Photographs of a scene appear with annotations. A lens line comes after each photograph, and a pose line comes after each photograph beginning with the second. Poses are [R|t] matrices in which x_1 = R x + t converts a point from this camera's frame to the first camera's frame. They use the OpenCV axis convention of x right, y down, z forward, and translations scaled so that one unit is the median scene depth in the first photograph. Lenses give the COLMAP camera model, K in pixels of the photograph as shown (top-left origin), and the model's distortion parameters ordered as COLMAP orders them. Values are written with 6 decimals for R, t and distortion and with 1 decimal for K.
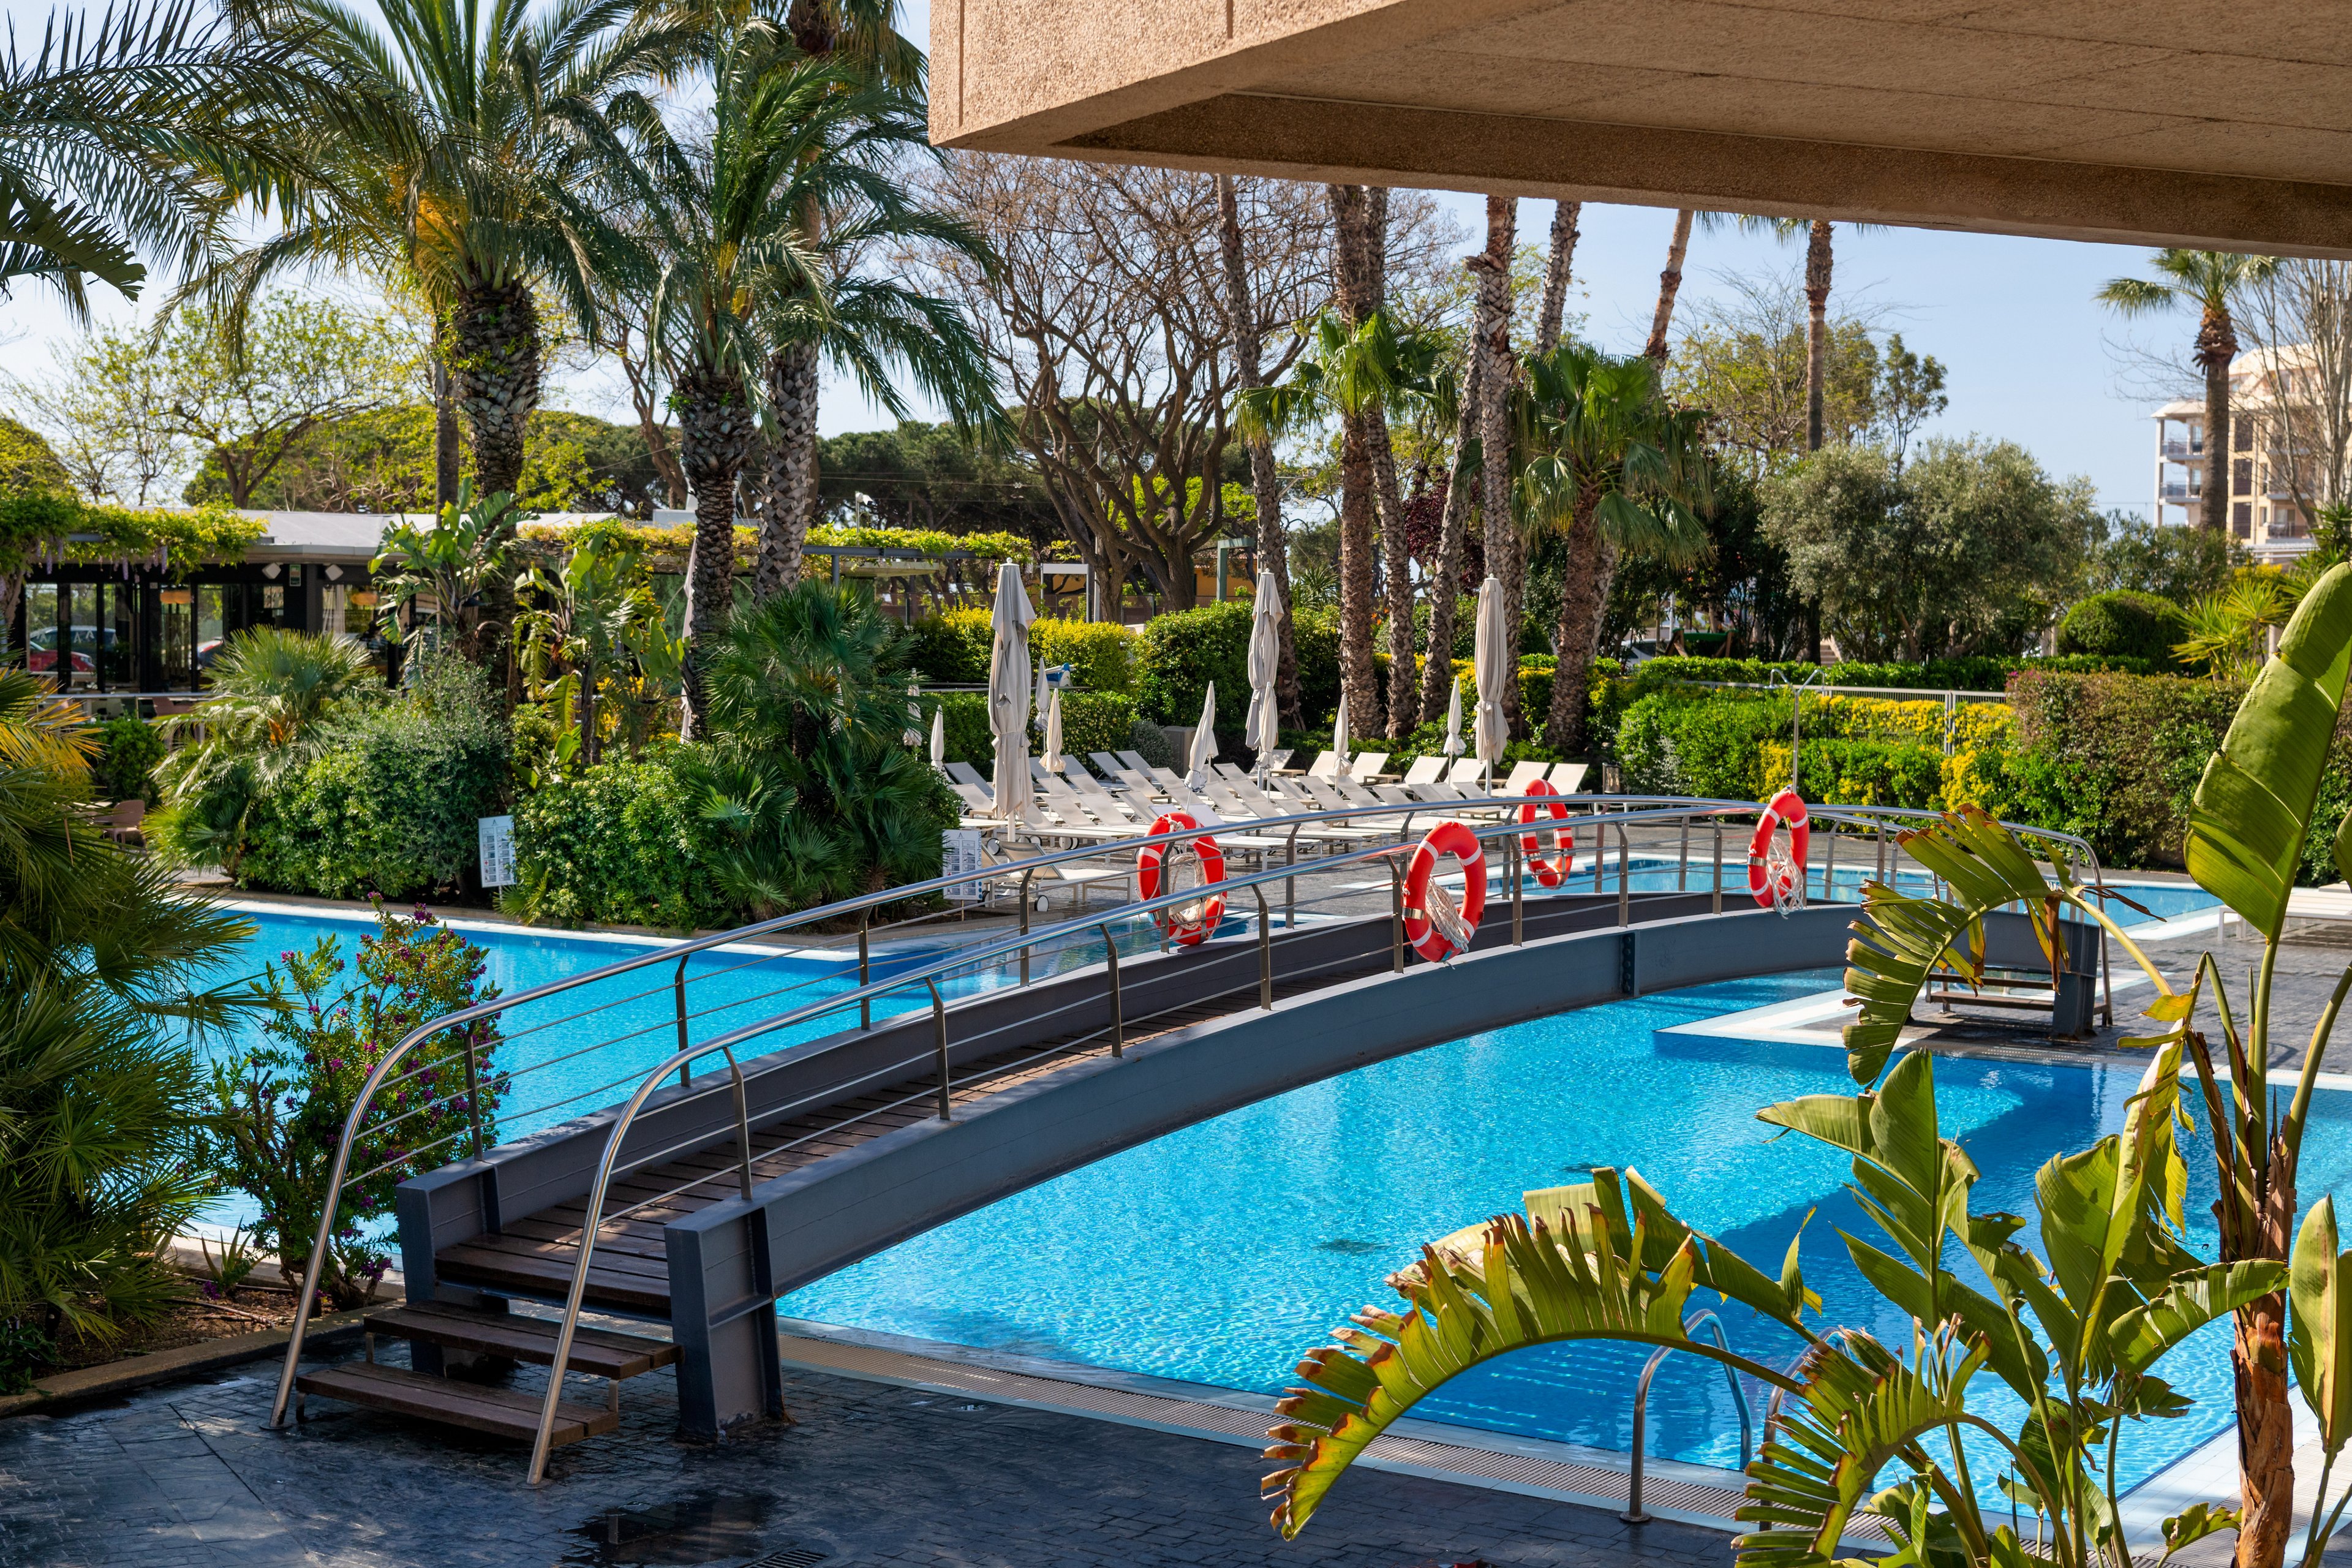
lens RADIAL K [[1341.5, 0, 1176.0], [0, 1341.5, 784.0], [0, 0, 1]] dist [-0.000244, 0.000077]
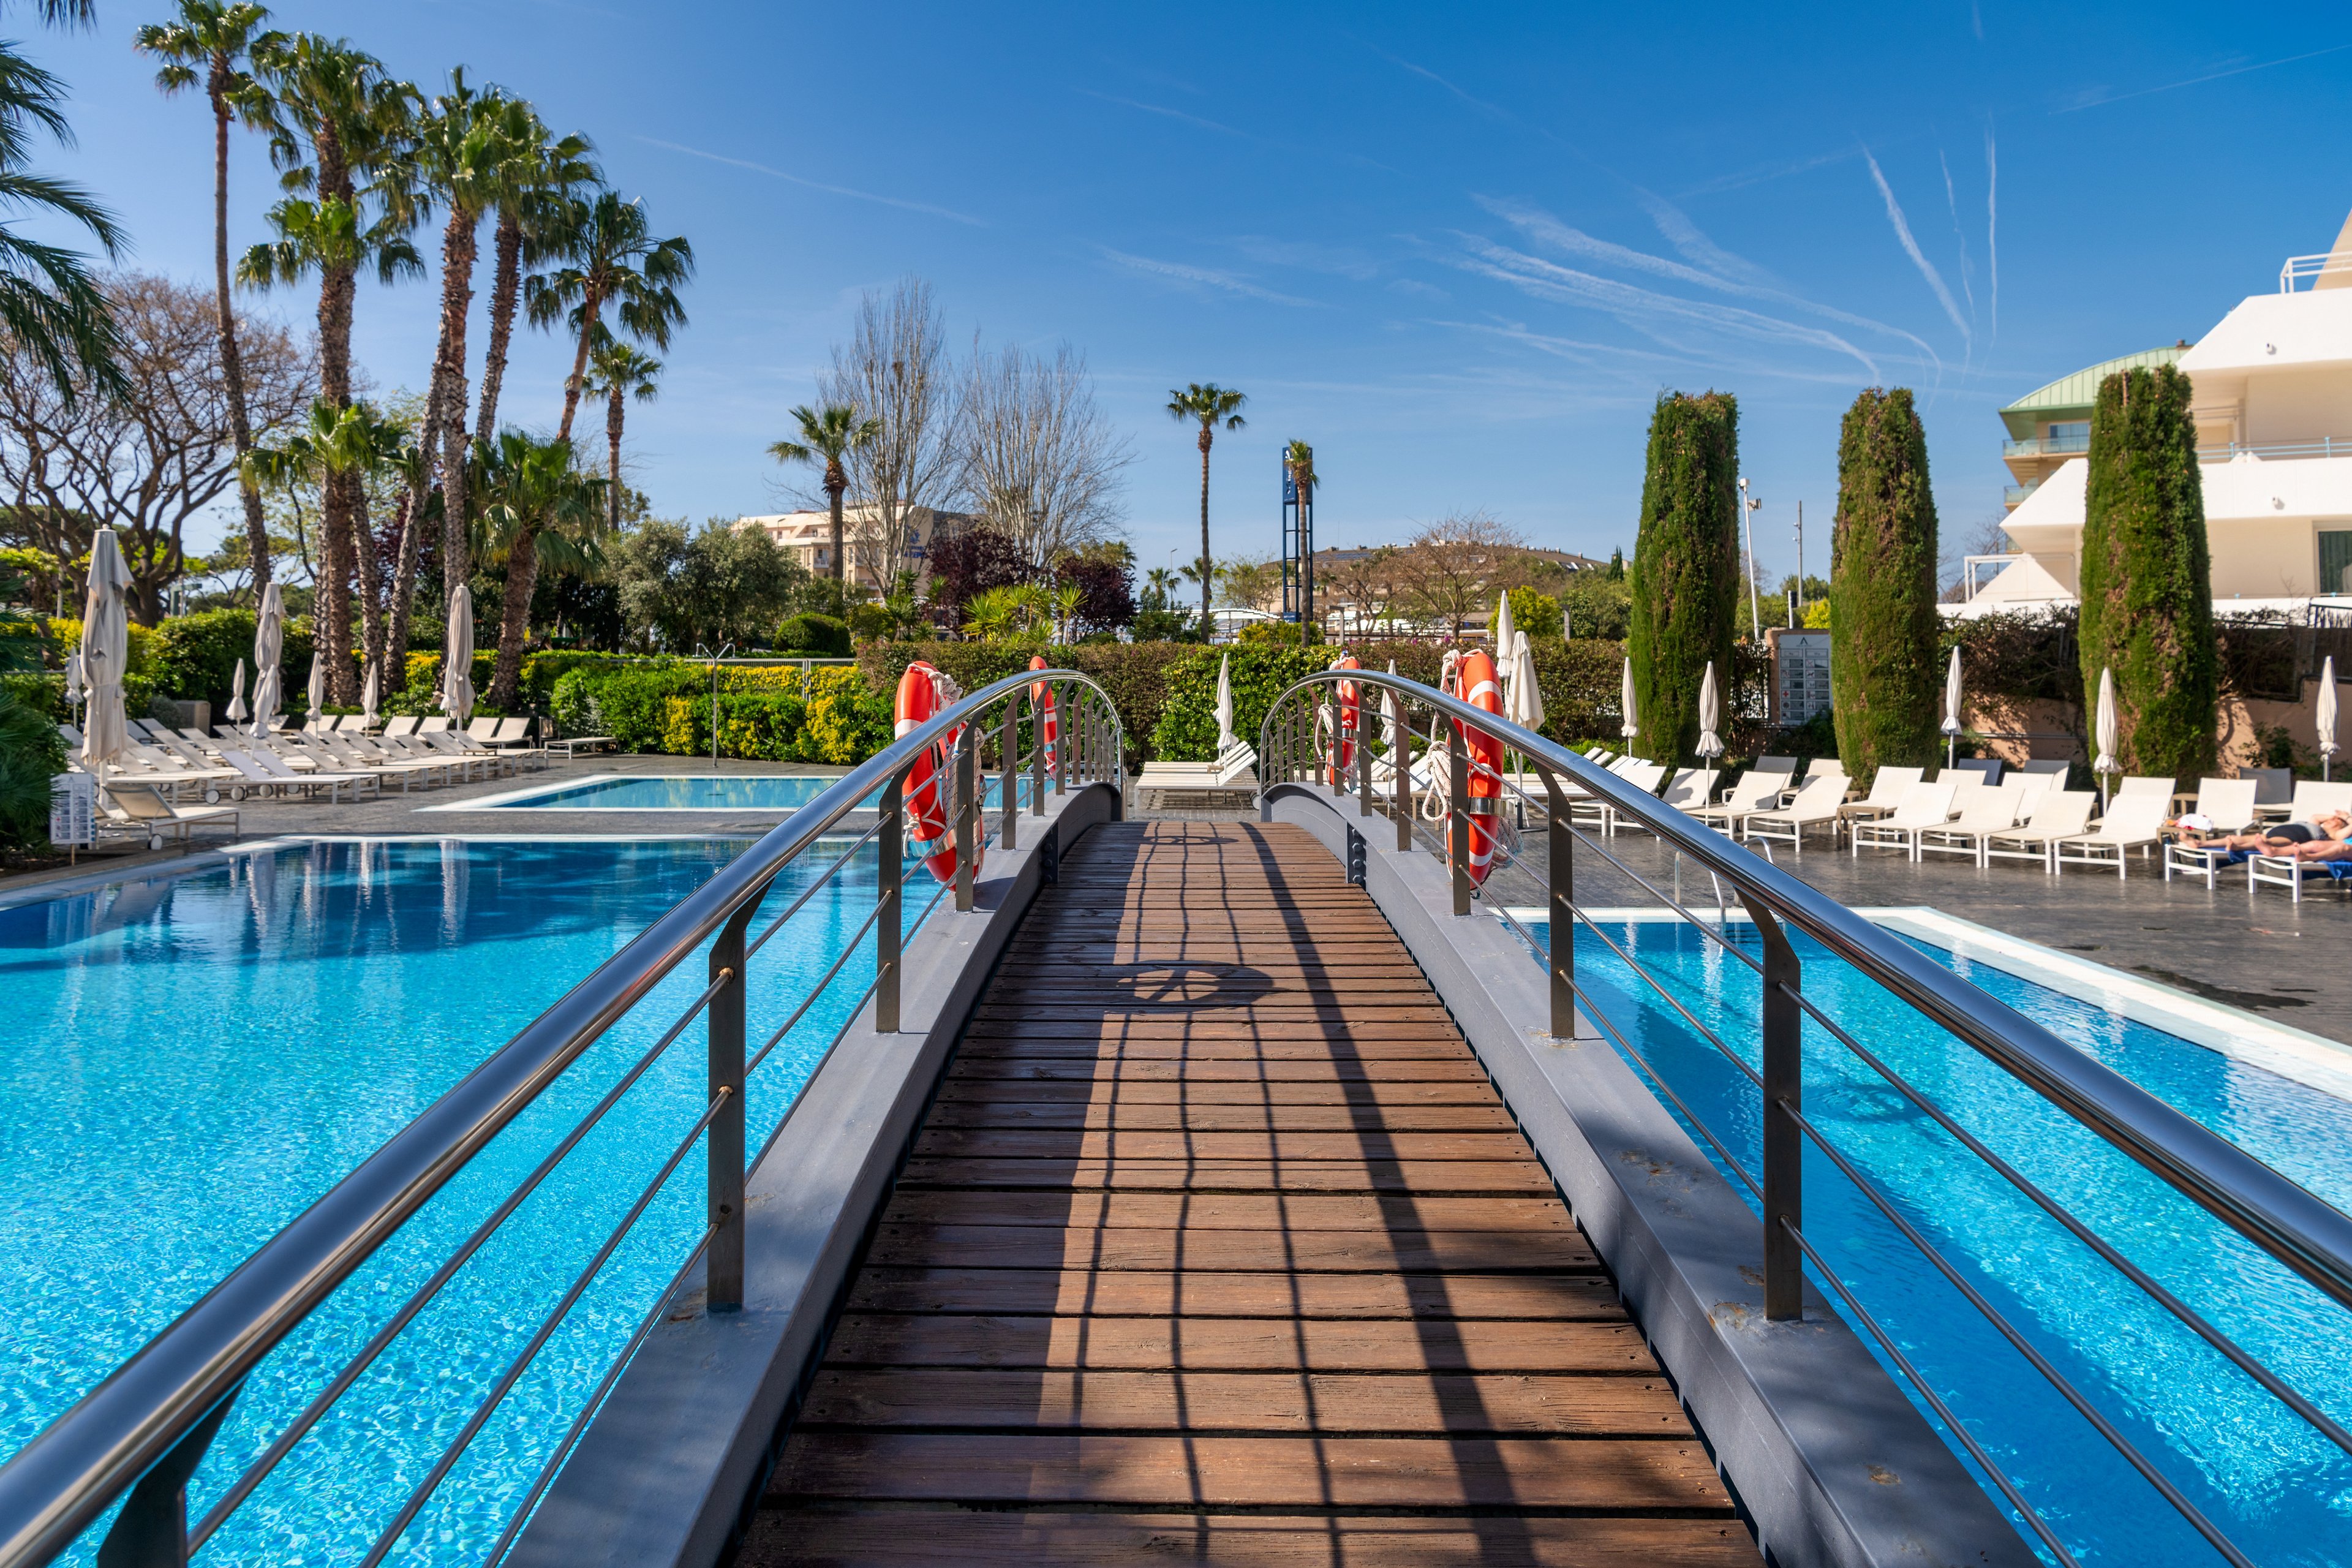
lens RADIAL K [[1433.4, 0, 1175.5], [0, 1433.4, 591.0], [0, 0, 1]] dist [-0.000026, -0.000015]
pose [[0.908000, 0.001768, 0.418967, 0.292669], [0.023922, 0.998141, -0.056057, -0.048004], [-0.418288, 0.060923, 0.906269, -0.694341]]
